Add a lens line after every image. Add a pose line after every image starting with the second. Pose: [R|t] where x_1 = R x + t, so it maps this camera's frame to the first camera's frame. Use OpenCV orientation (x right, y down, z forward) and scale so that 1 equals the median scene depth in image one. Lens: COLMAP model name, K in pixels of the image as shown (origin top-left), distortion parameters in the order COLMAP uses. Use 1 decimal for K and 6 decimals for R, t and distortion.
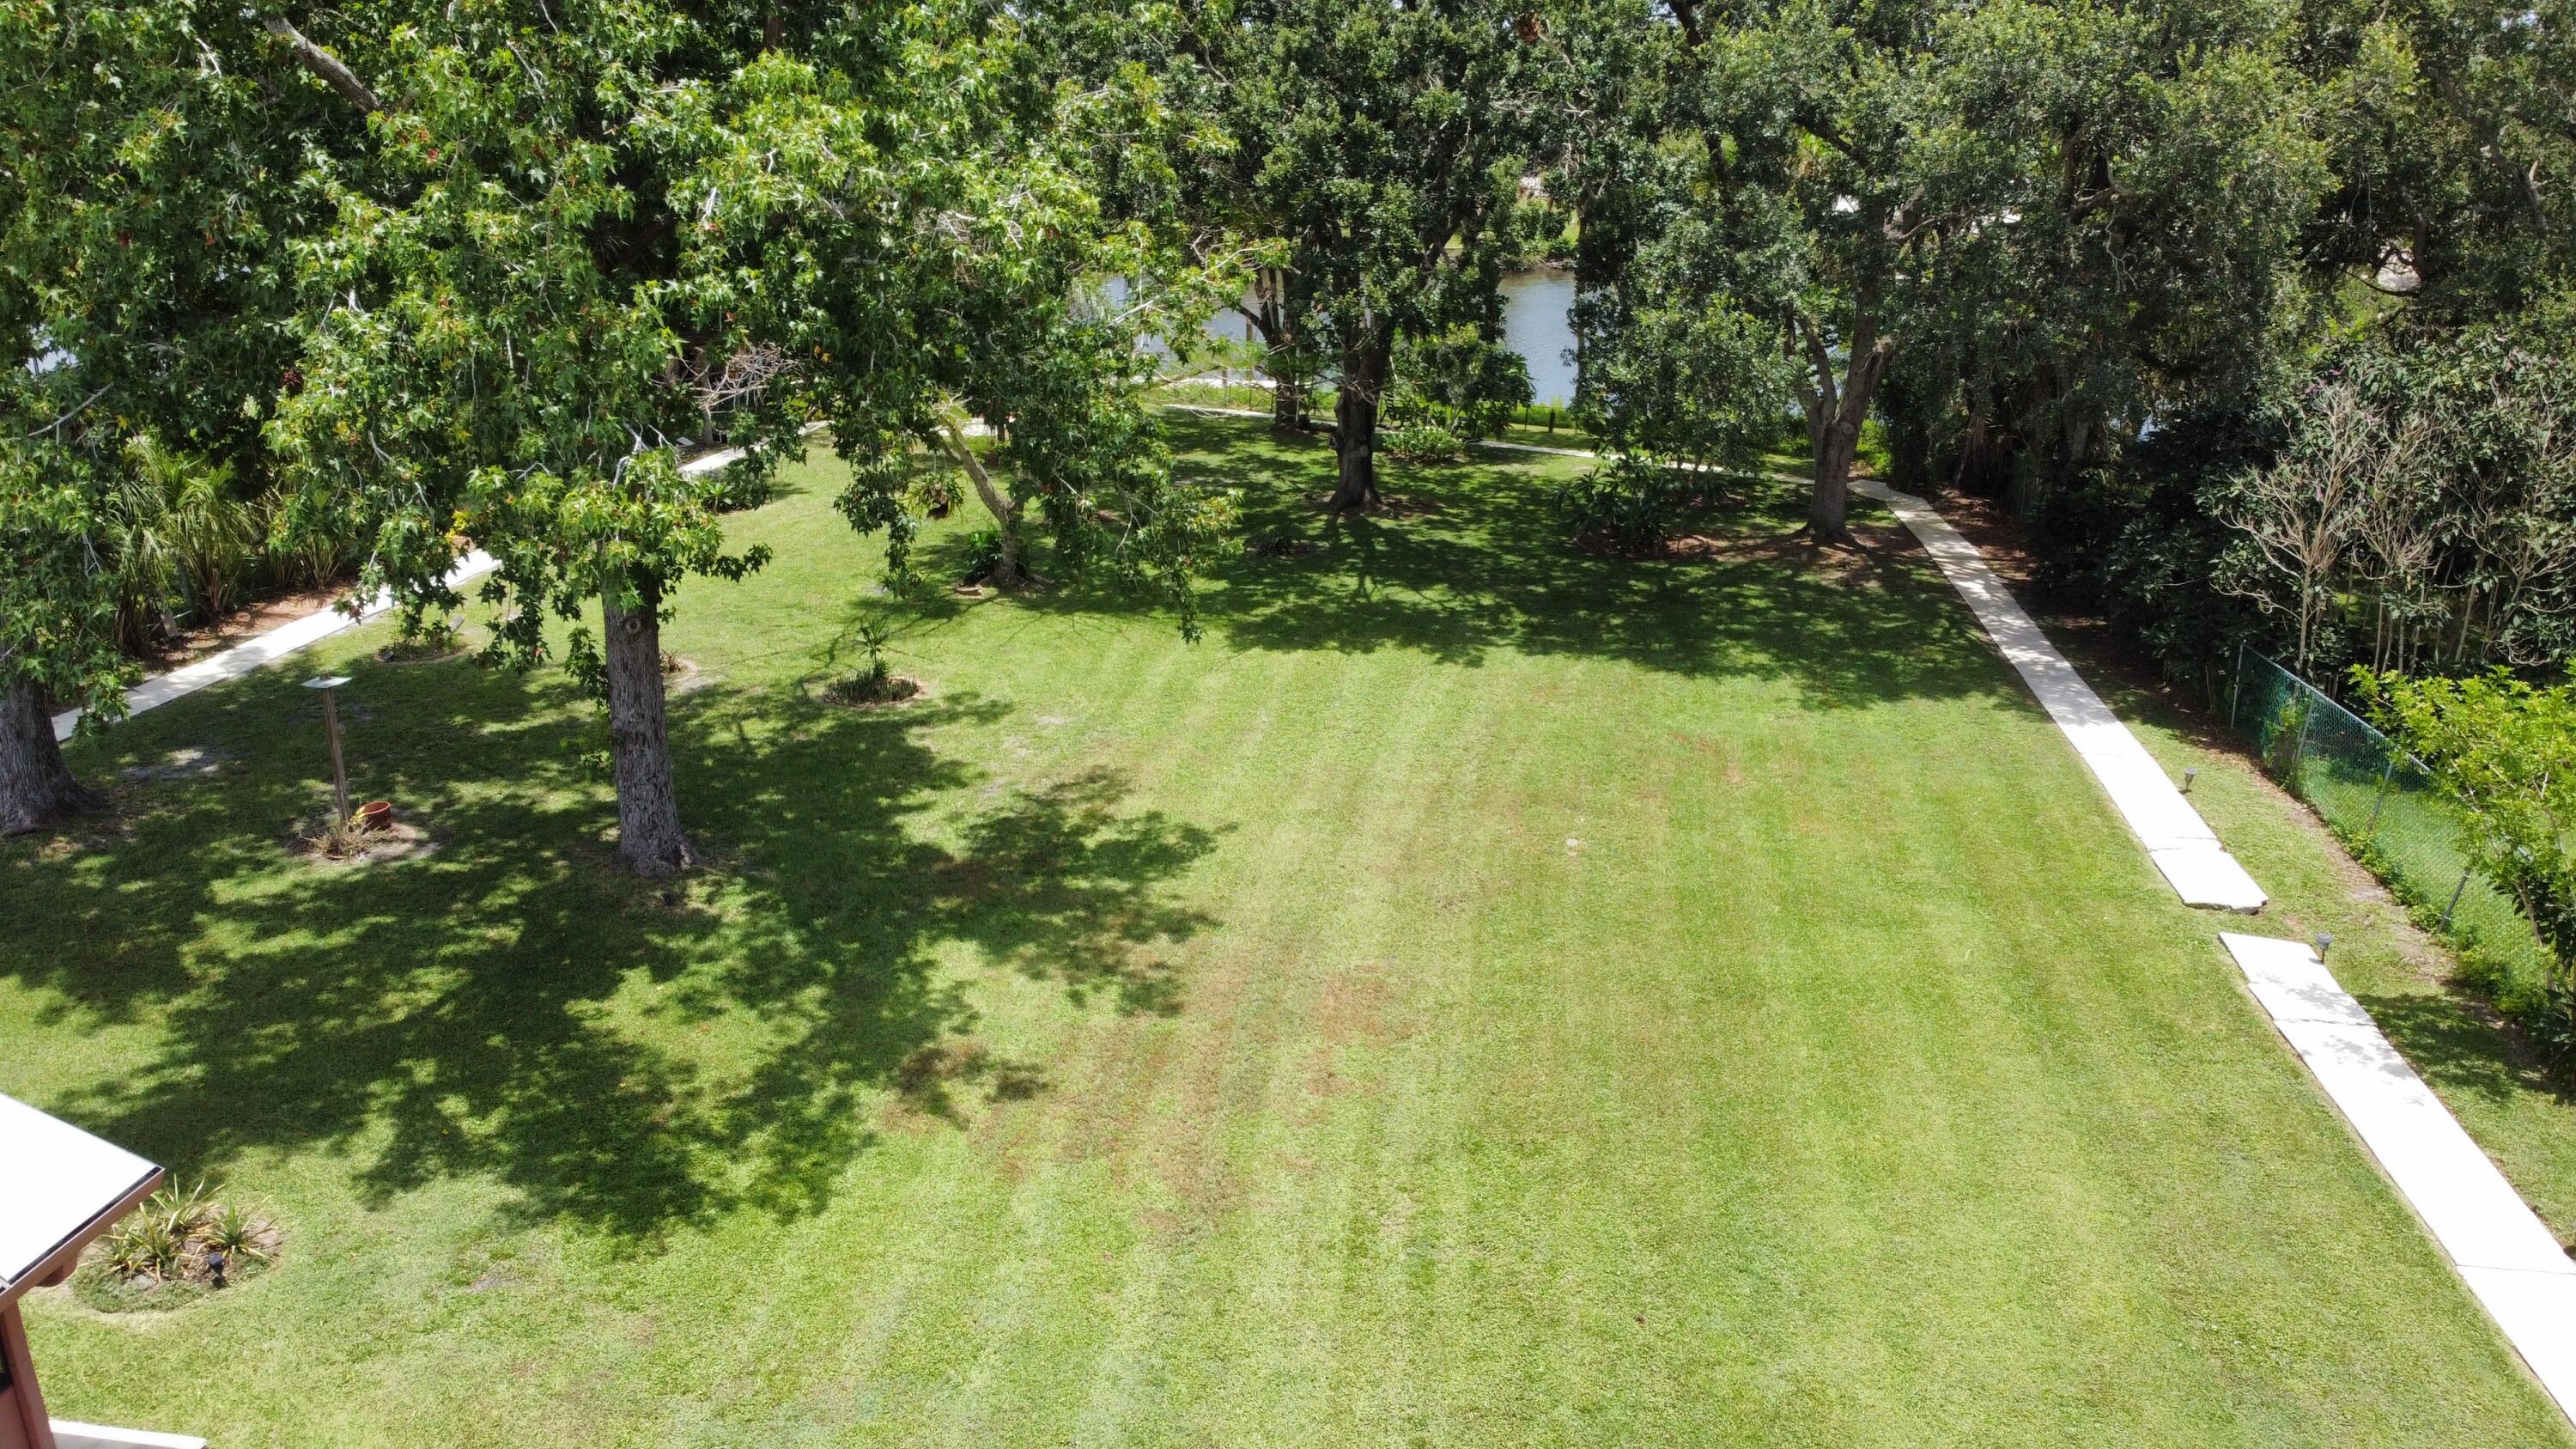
lens RADIAL K [[1959.2, 0, 1265.4], [0, 1959.2, 713.0], [0, 0, 1]] dist [-0.003754, 0.001508]
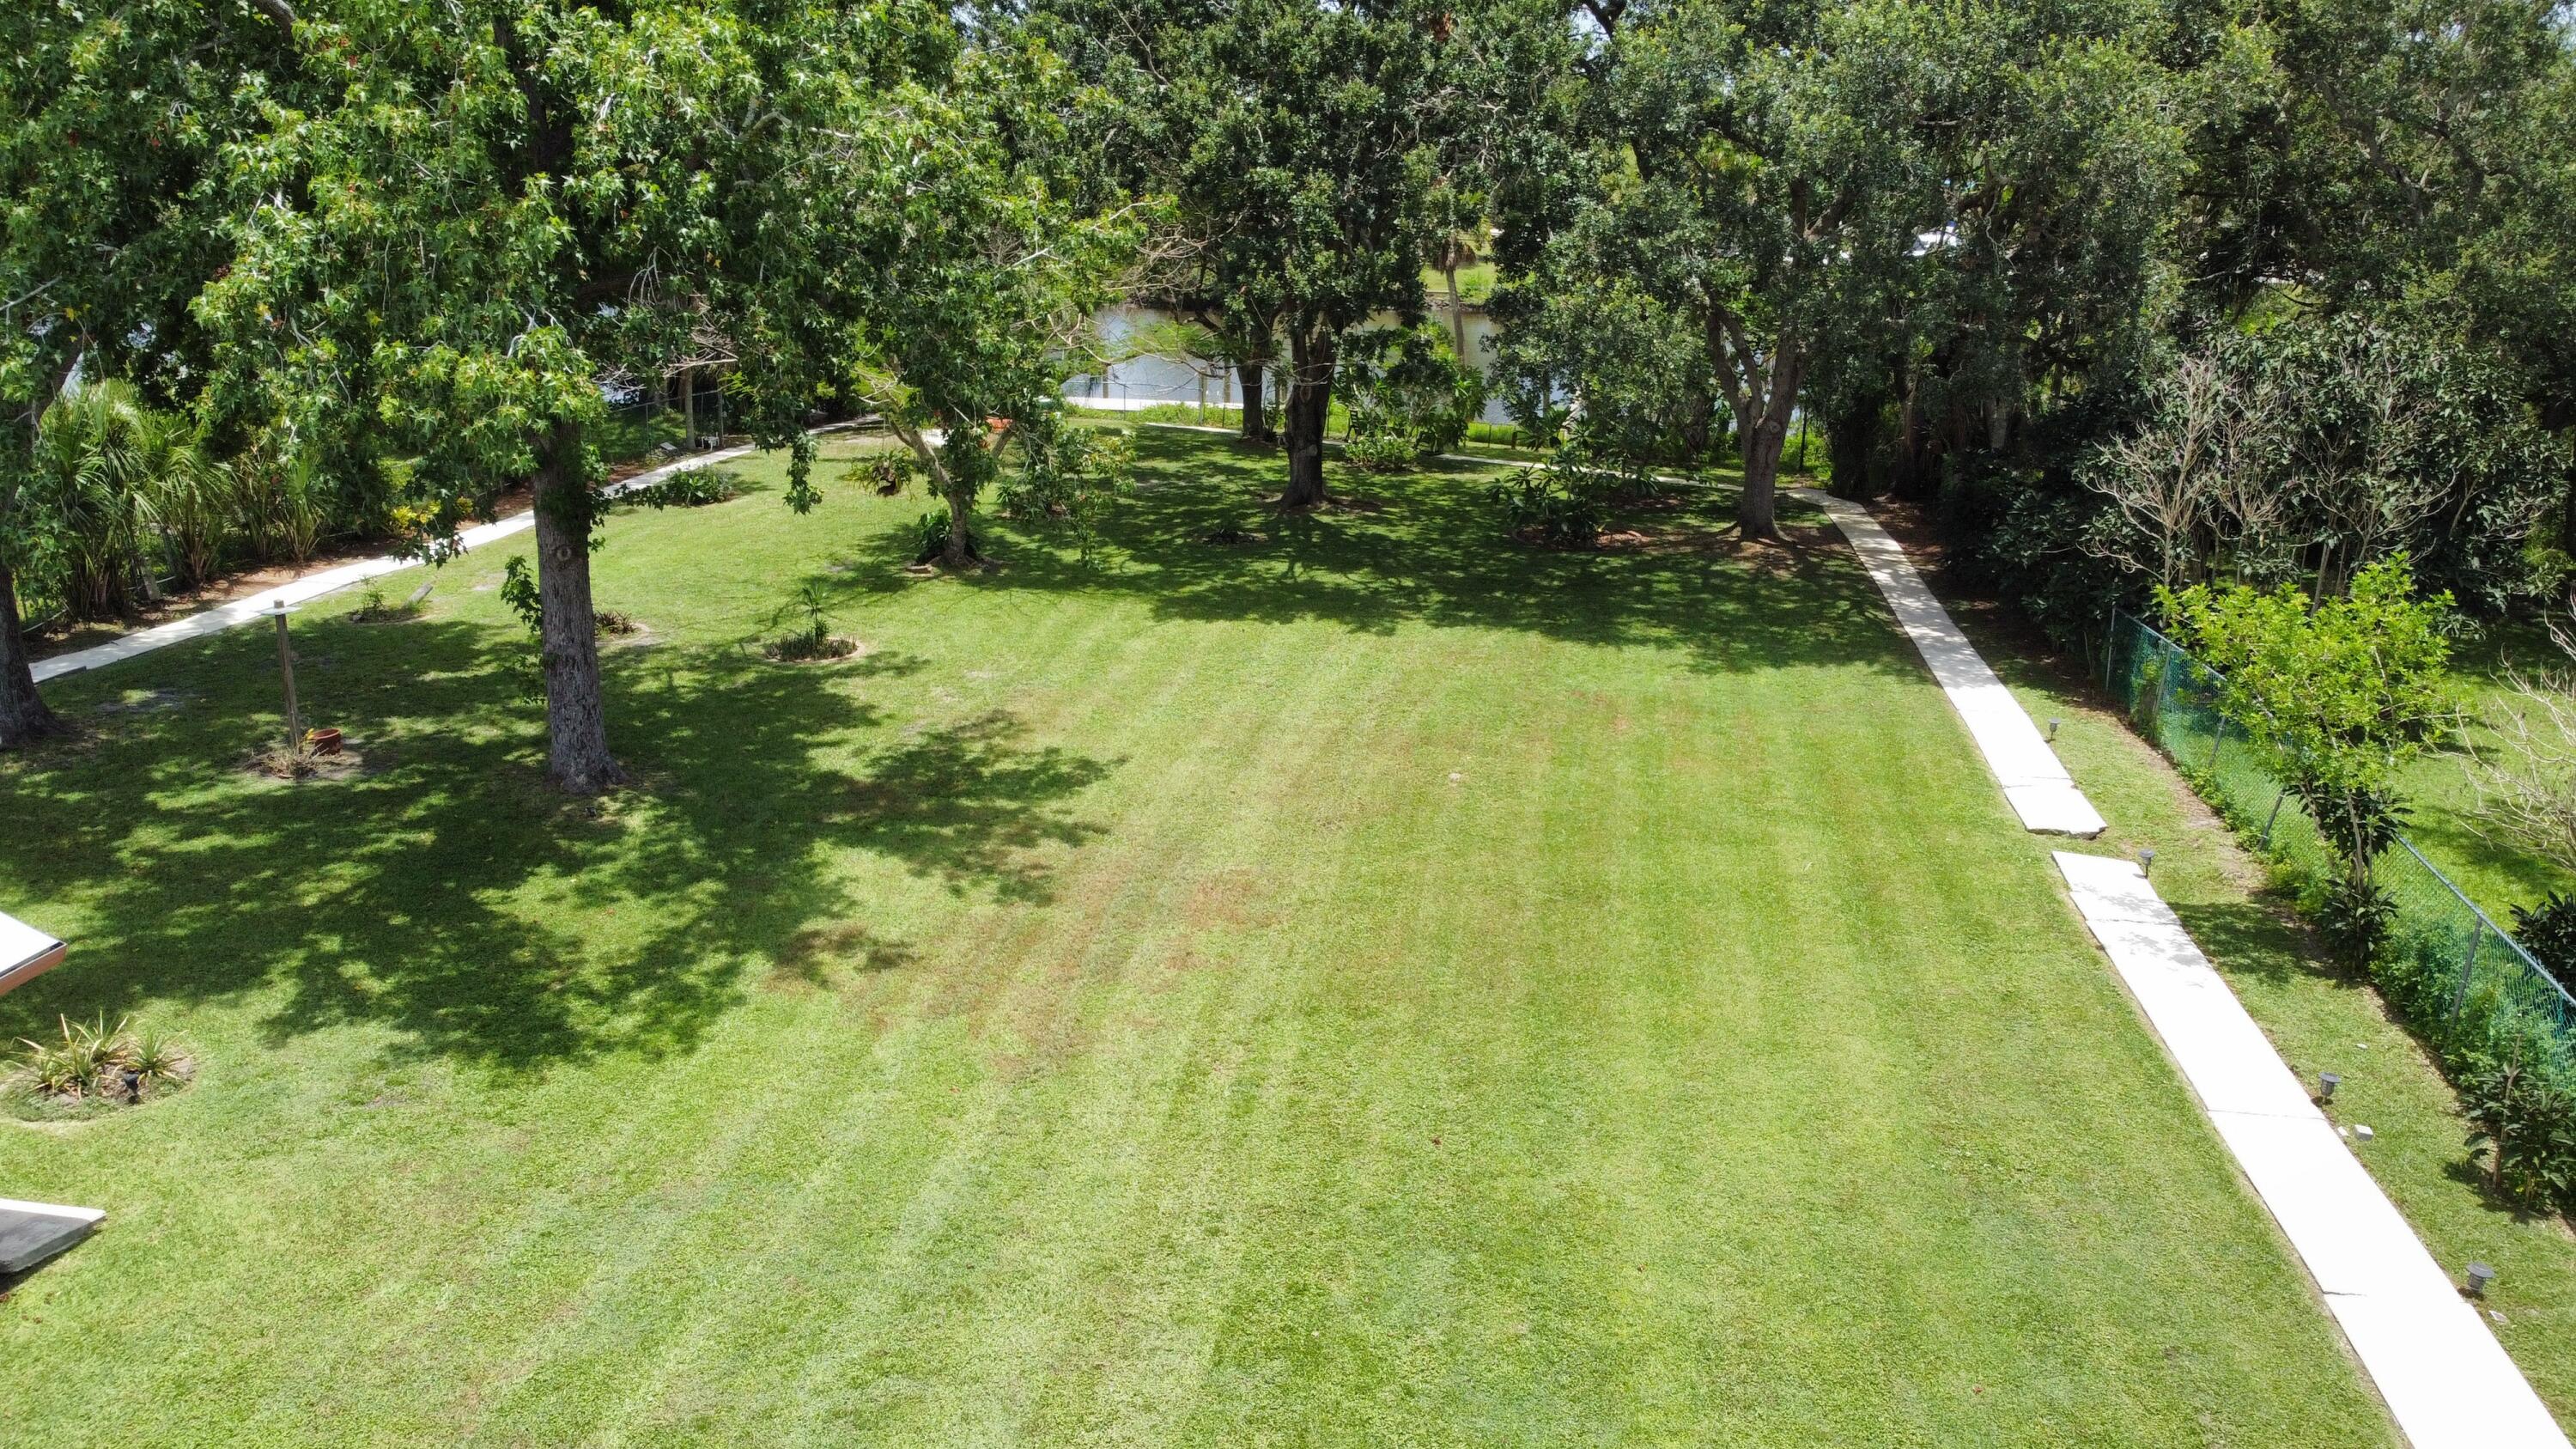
lens RADIAL K [[1959.2, 0, 1254.9], [0, 1959.2, 704.7], [0, 0, 1]] dist [-0.003754, 0.001508]
pose [[0.999869, 0.010323, -0.012483, 0.071402], [-0.010753, 0.999331, -0.034943, 0.075345], [0.012114, 0.035072, 0.999311, -0.061723]]
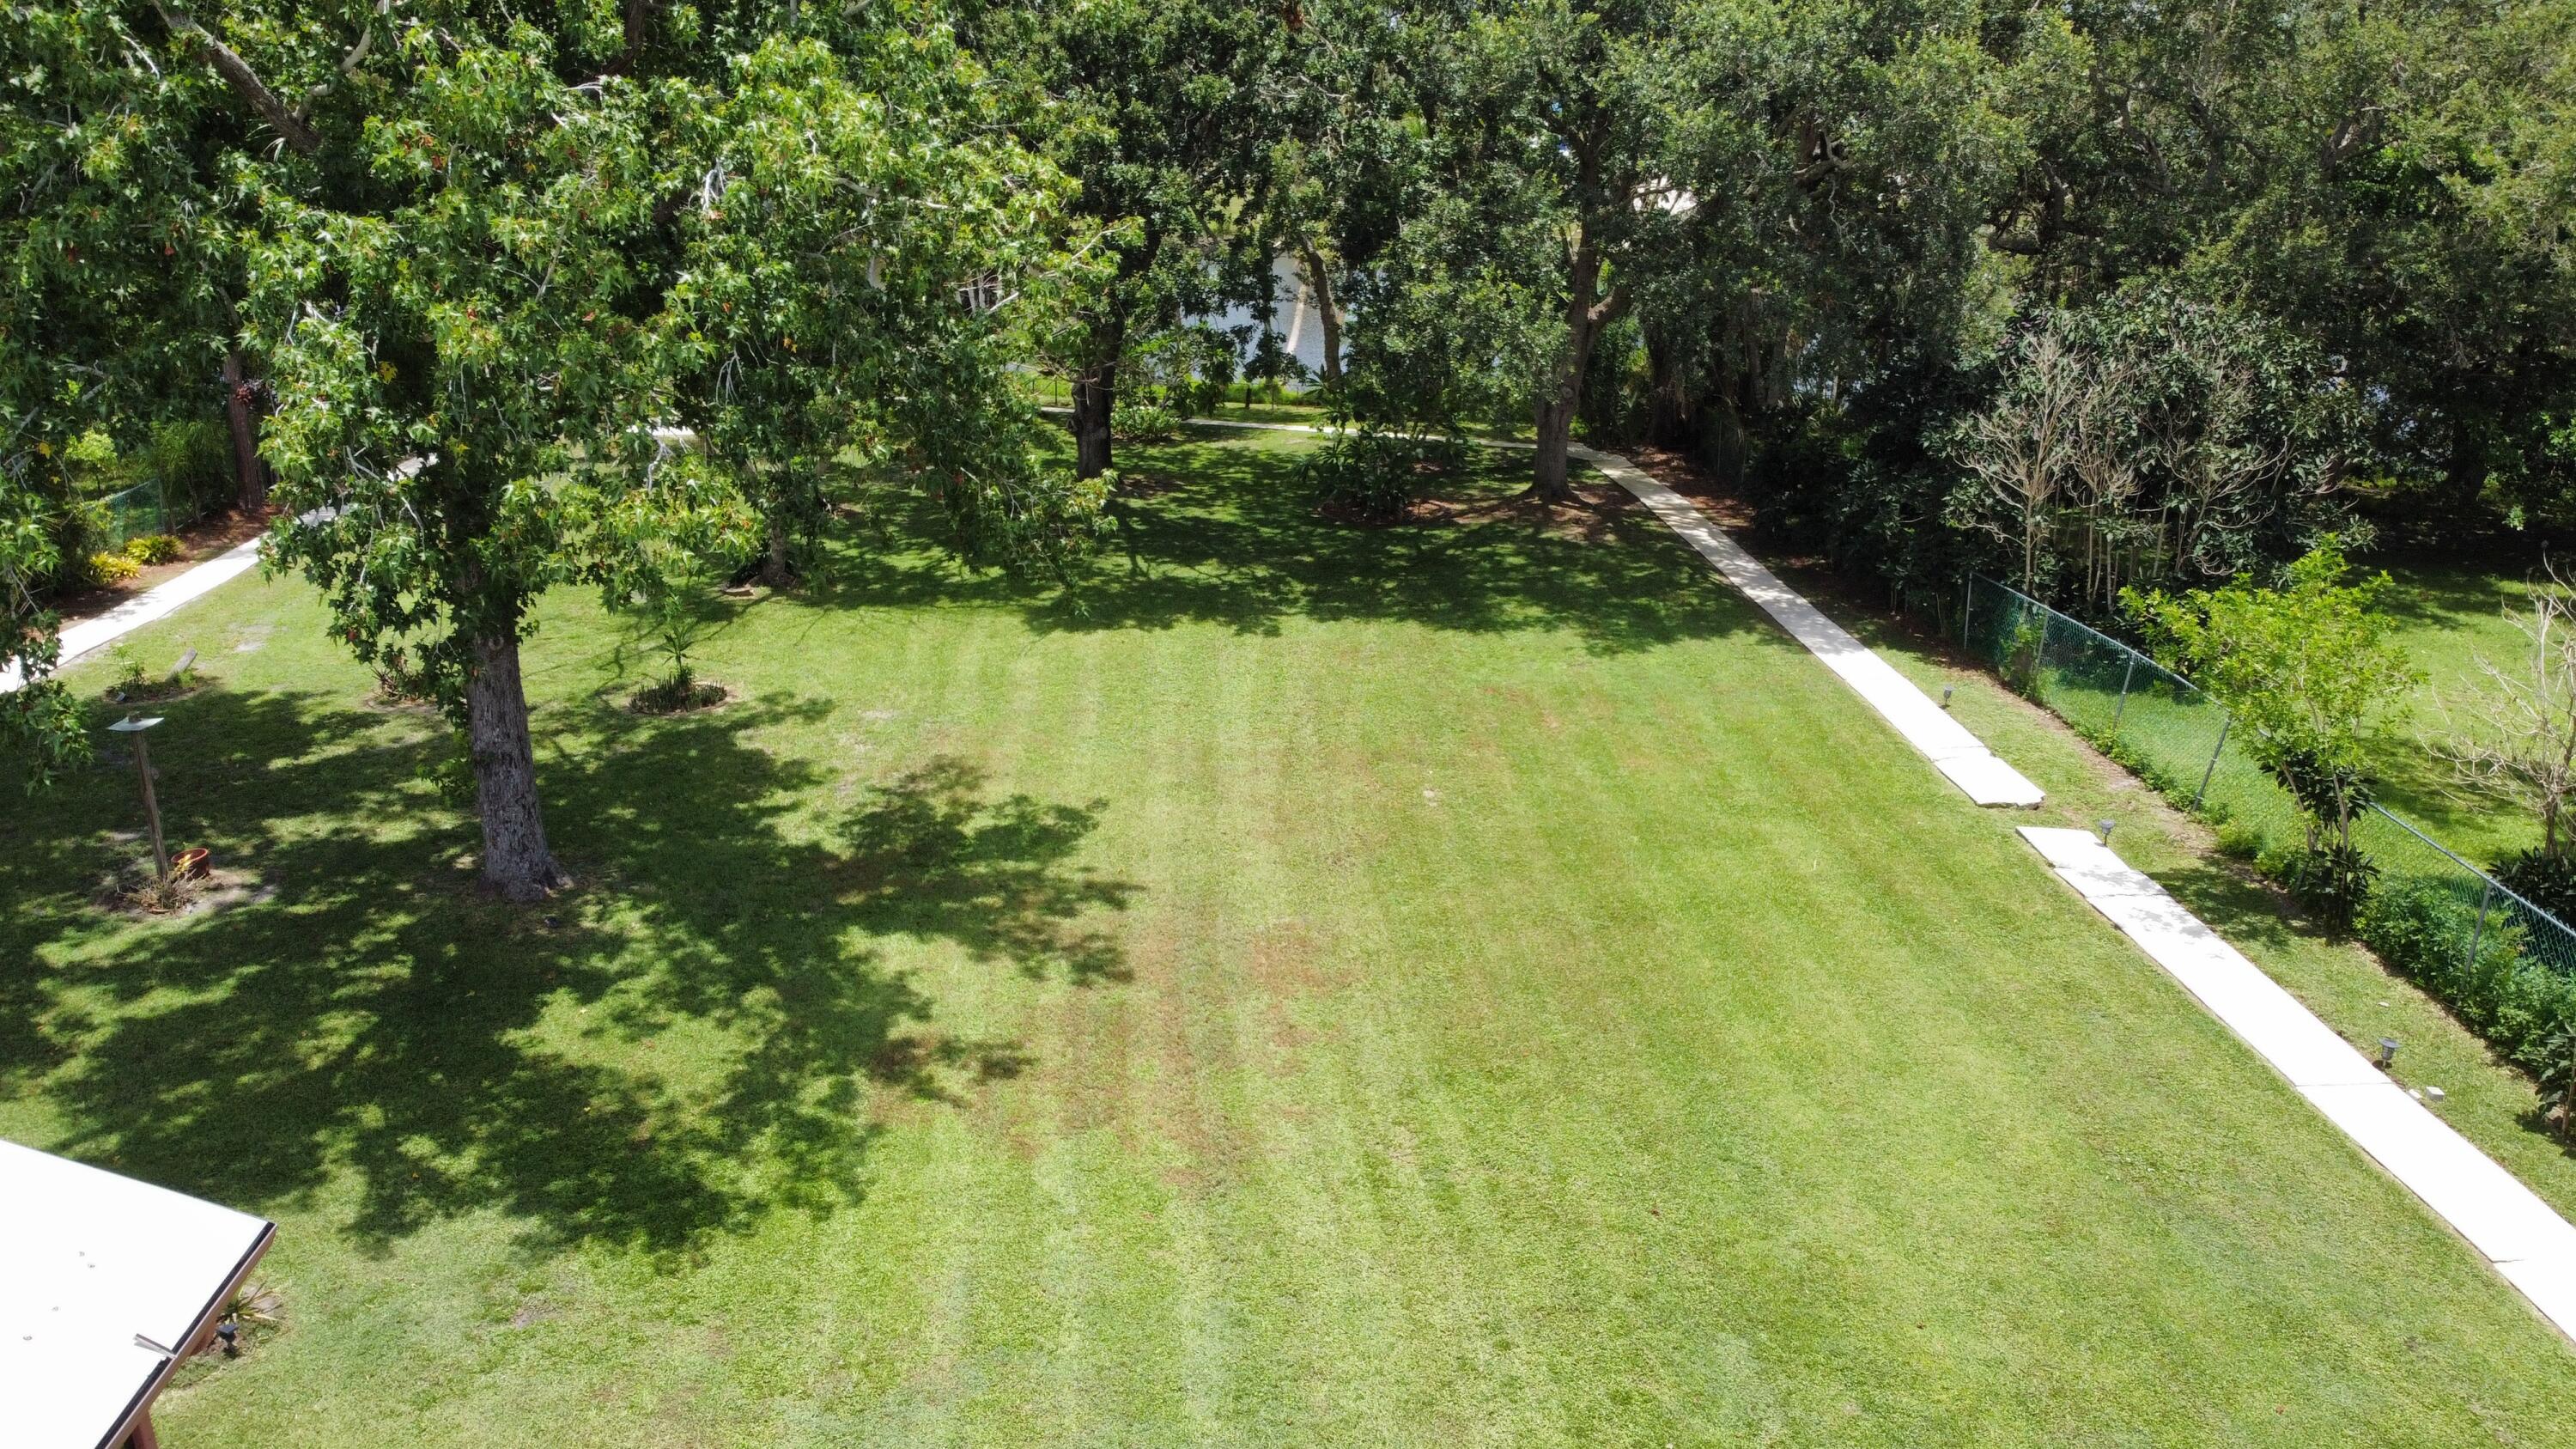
lens RADIAL K [[1959.2, 0, 1264.0], [0, 1959.2, 720.7], [0, 0, 1]] dist [-0.003754, 0.001508]
pose [[0.978813, -0.069254, 0.192690, -0.149197], [0.066654, 0.997577, 0.019951, 0.000134], [-0.193604, -0.006684, 0.981057, -0.018627]]
